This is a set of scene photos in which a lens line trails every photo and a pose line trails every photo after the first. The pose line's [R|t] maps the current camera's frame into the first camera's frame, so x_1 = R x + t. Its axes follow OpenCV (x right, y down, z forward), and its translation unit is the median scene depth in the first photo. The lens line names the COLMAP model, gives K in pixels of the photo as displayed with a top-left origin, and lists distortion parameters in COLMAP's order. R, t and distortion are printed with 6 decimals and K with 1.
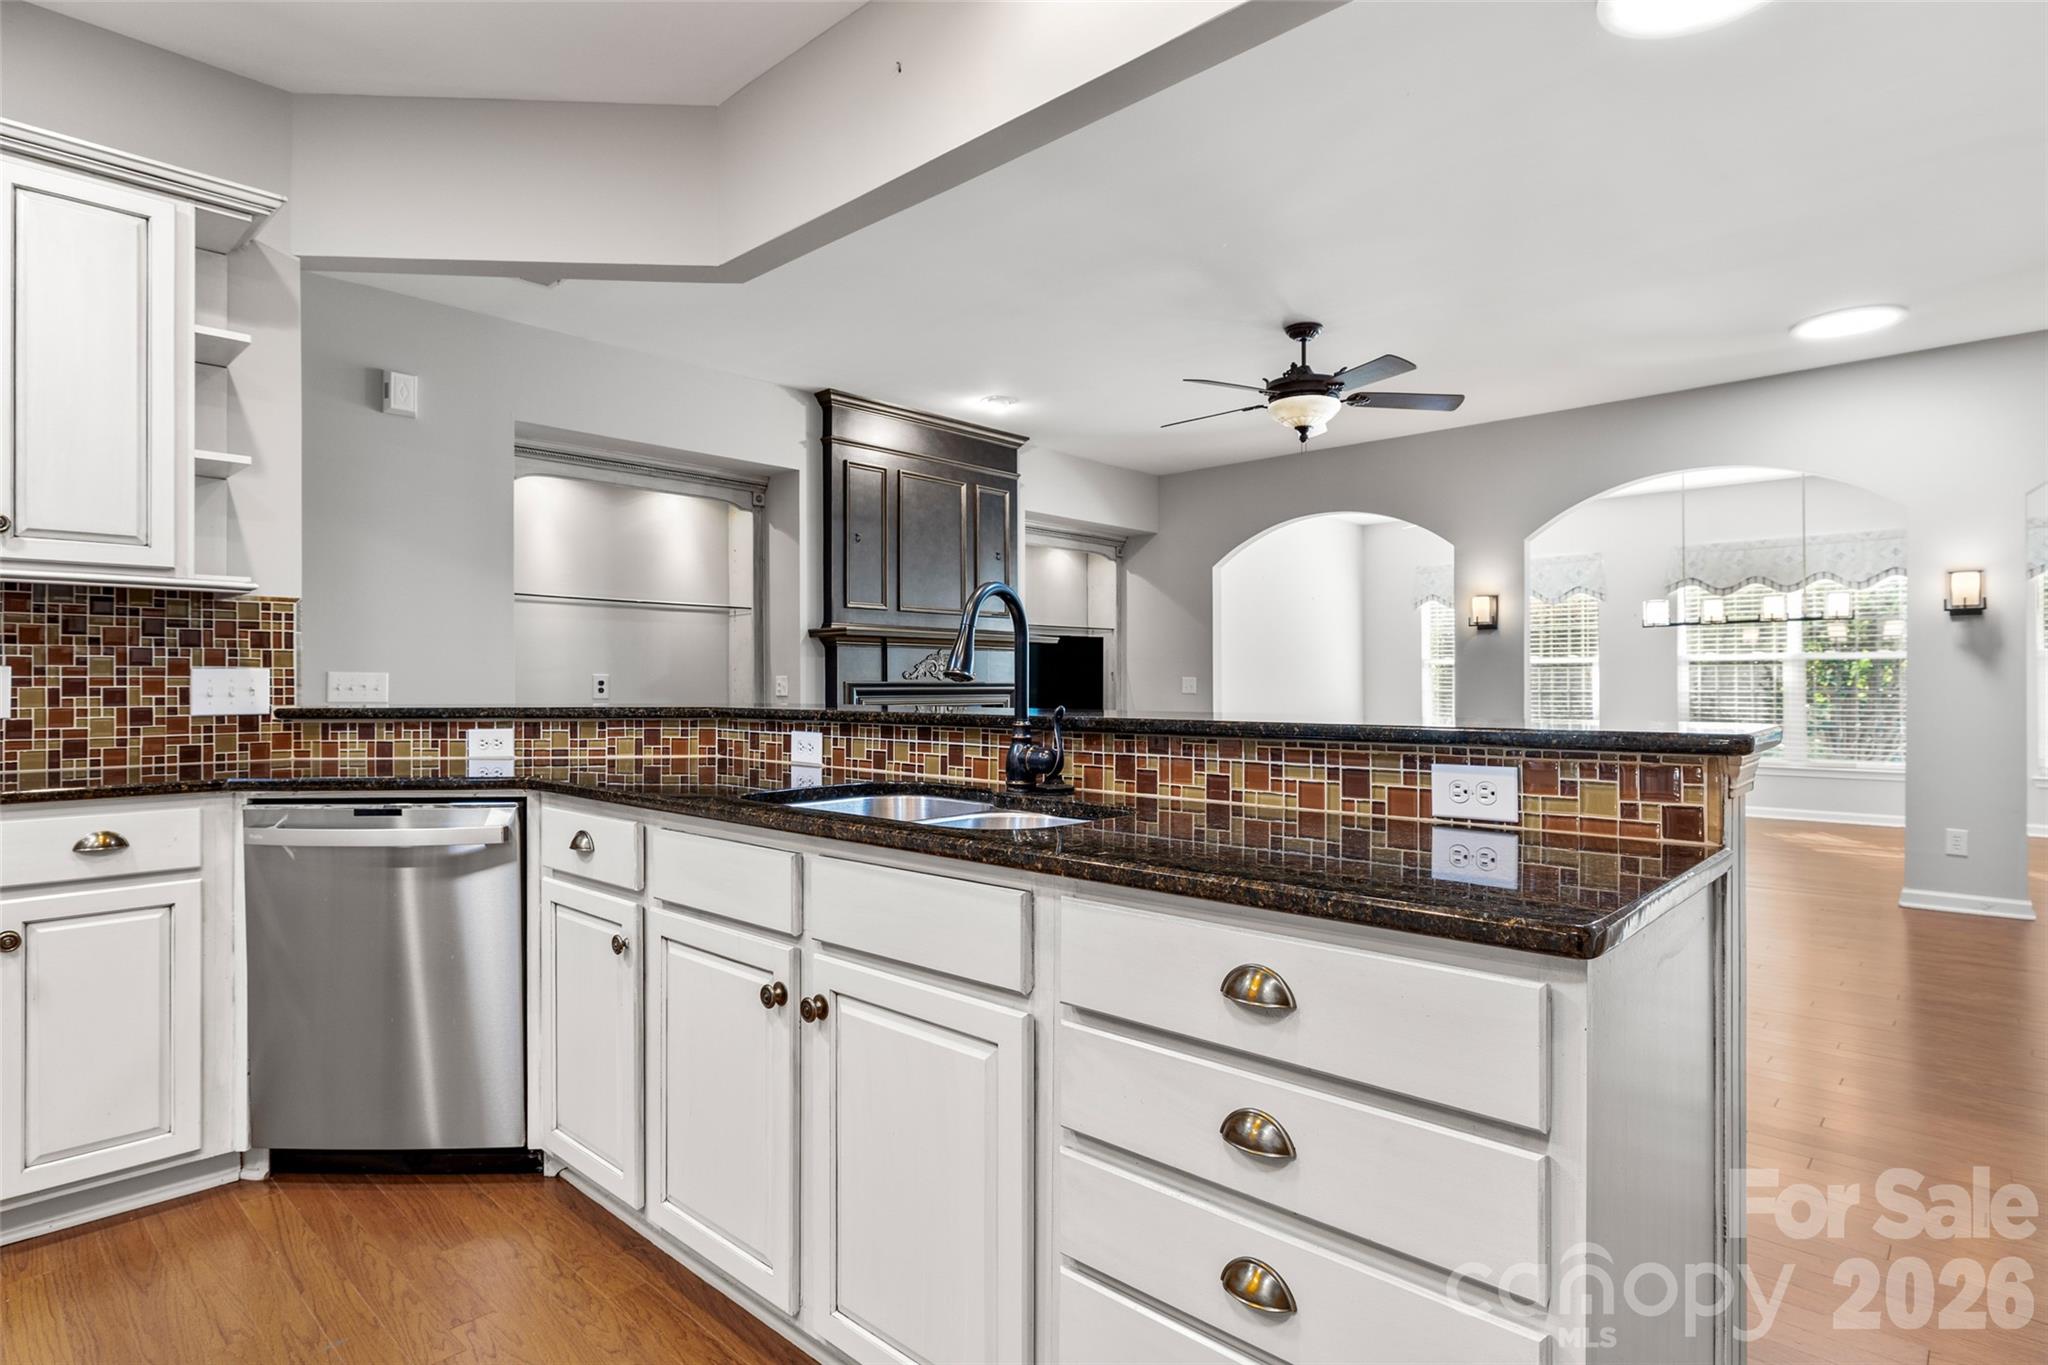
lens RADIAL K [[1056.0, 0, 1034.2], [0, 1056.0, 674.0], [0, 0, 1]] dist [-0.001437, 0.000381]
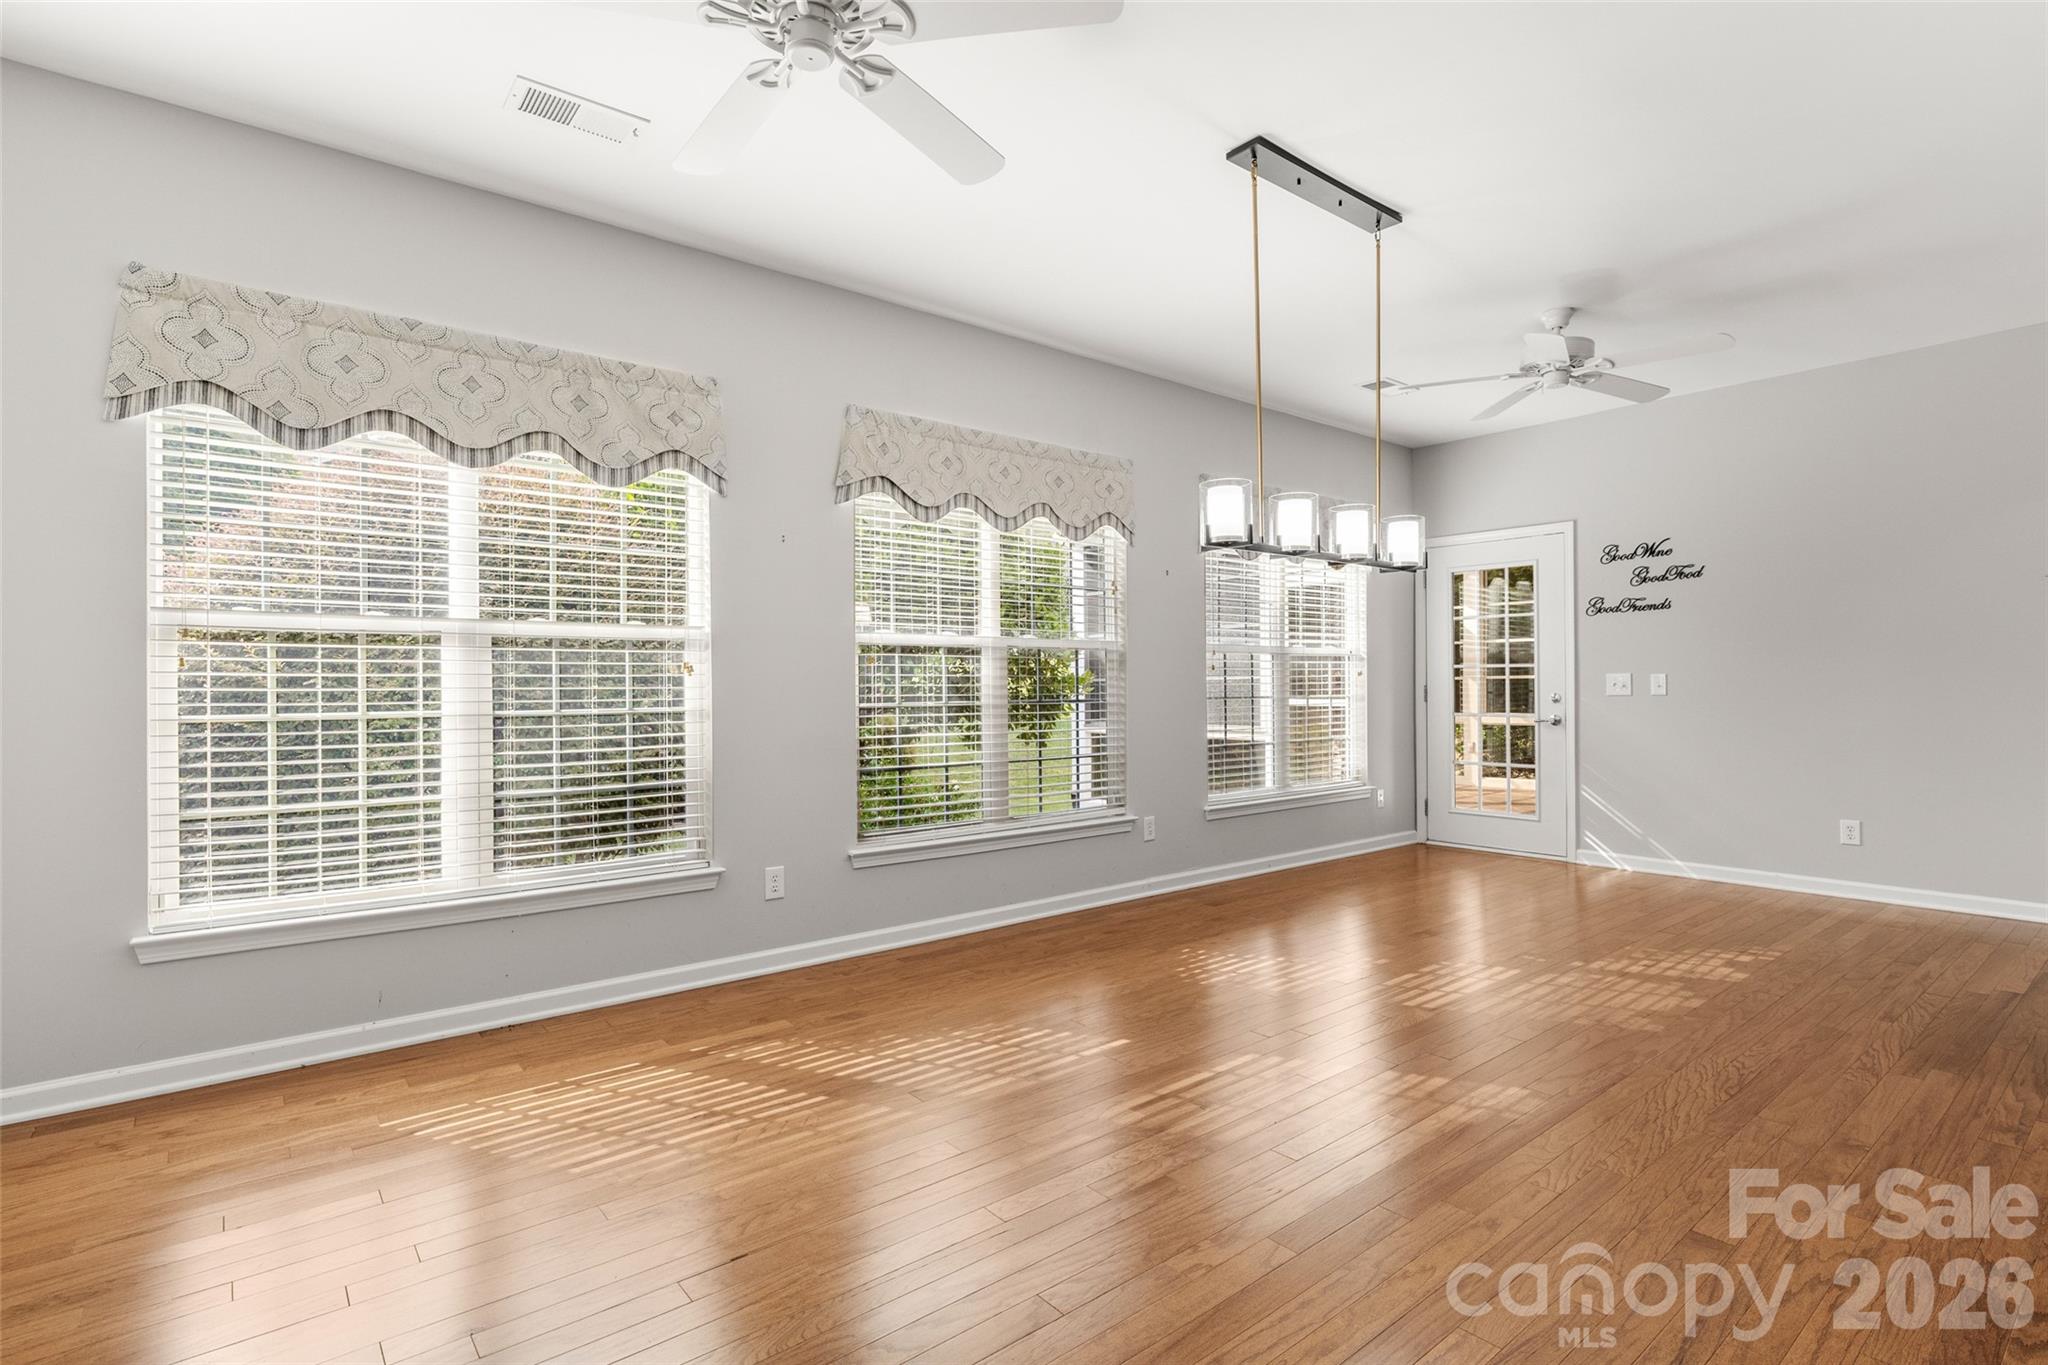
lens RADIAL K [[972.4, 0, 1020.8], [0, 972.4, 679.9], [0, 0, 1]] dist [-0.003990, -0.001337]
pose [[0.169275, -0.000325, 0.985569, 0.572029], [-0.003834, 0.999992, 0.000988, 0.011279], [-0.985561, -0.003946, 0.169273, 2.657497]]
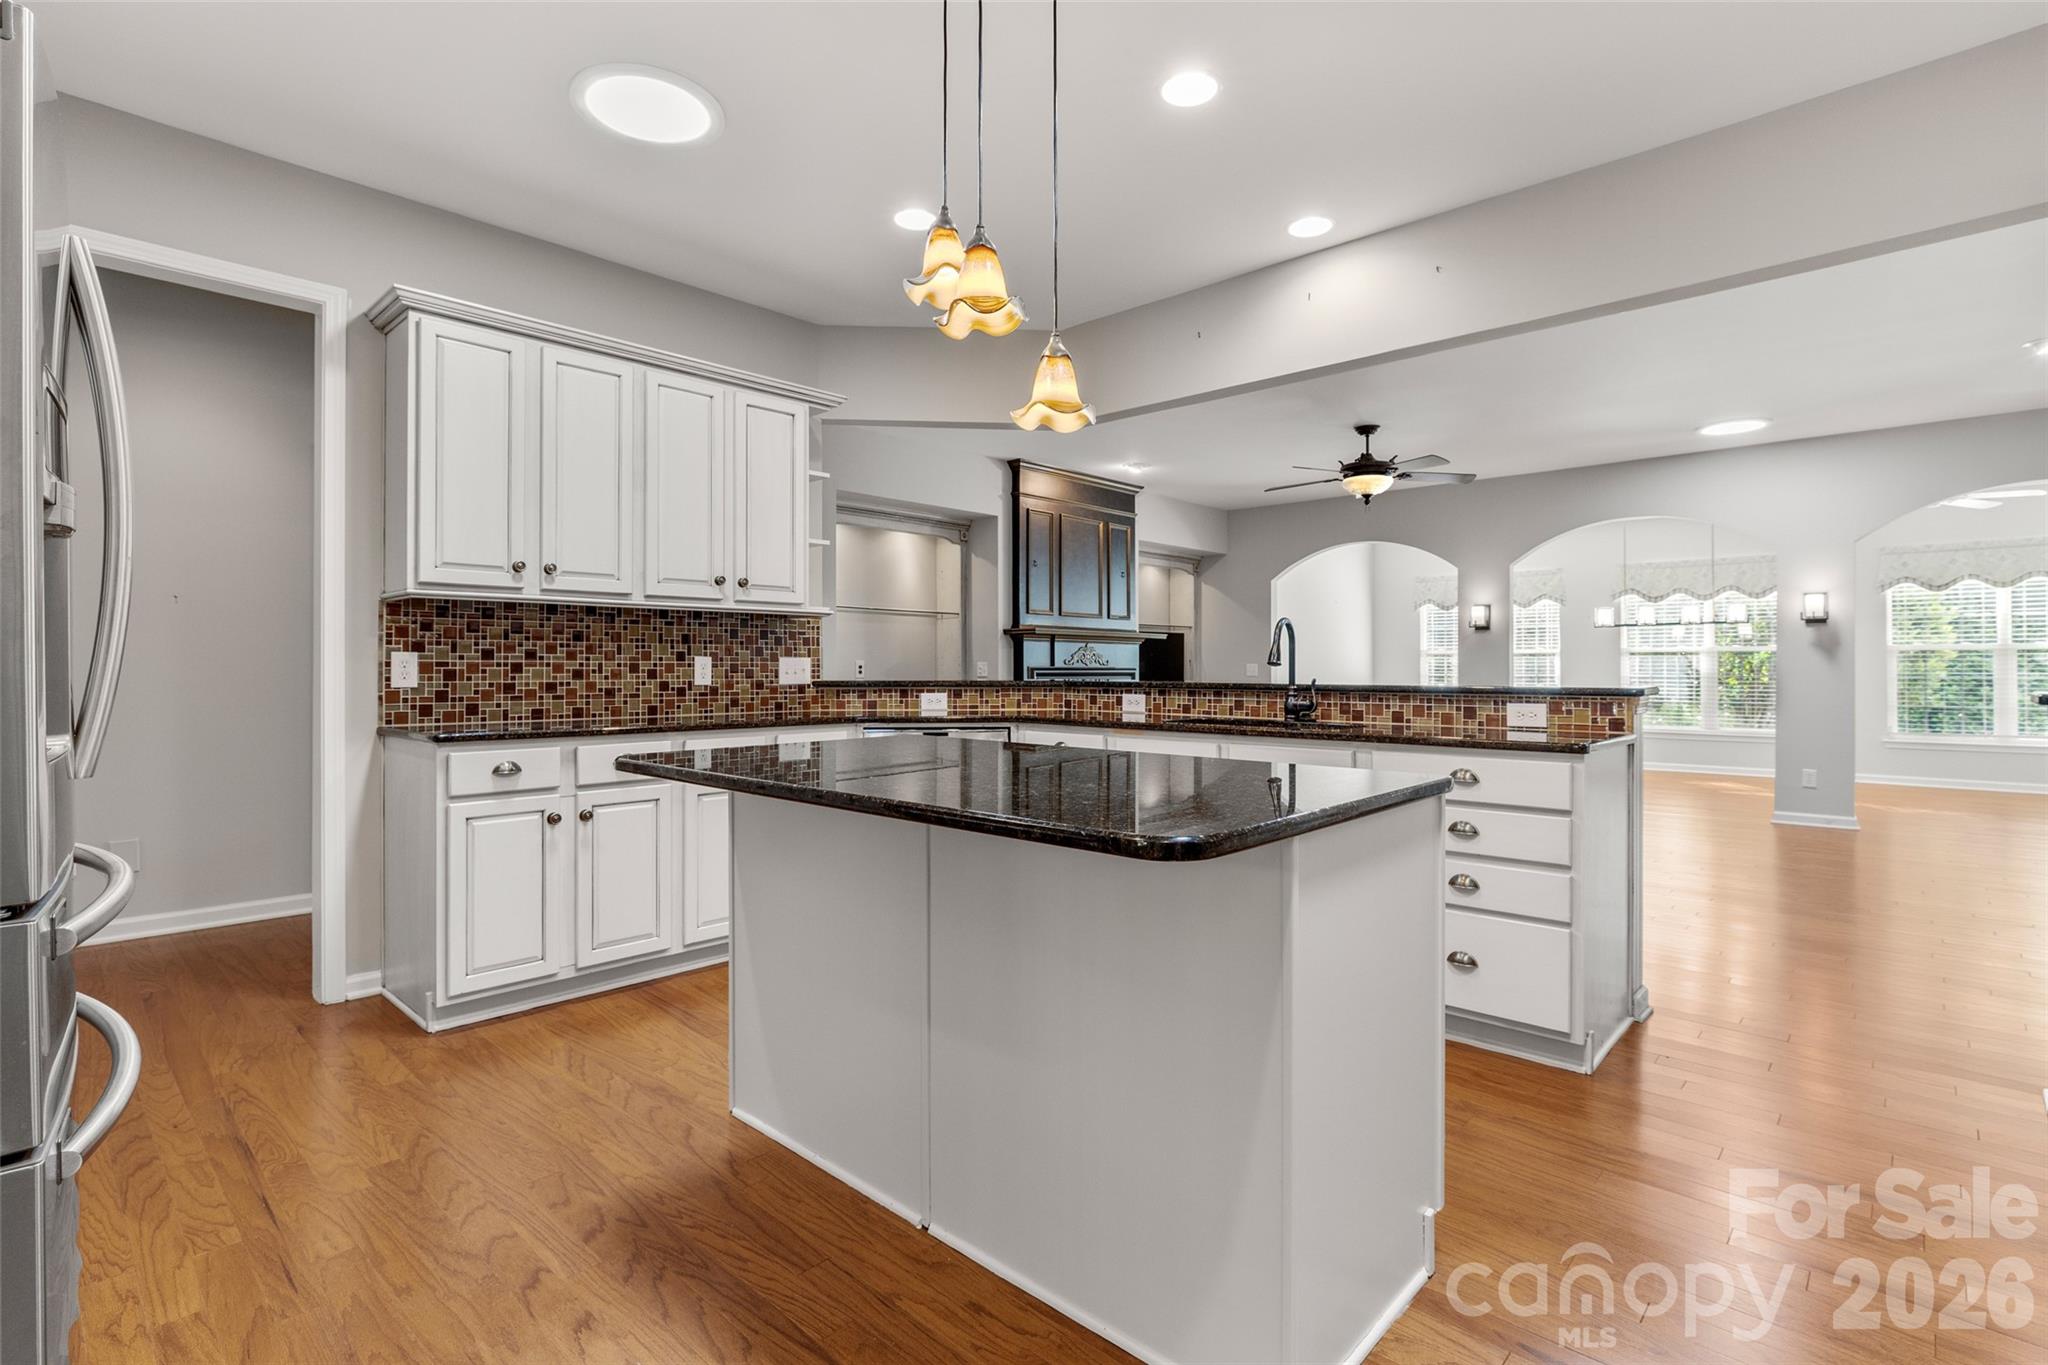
lens RADIAL K [[972.4, 0, 1036.8], [0, 972.4, 657.7], [0, 0, 1]] dist [-0.003990, -0.001337]
pose [[0.999989, 0.002853, 0.003820, -0.350489], [-0.002844, 0.999993, -0.002444, -0.002619], [-0.003826, 0.002434, 0.999990, -0.591434]]
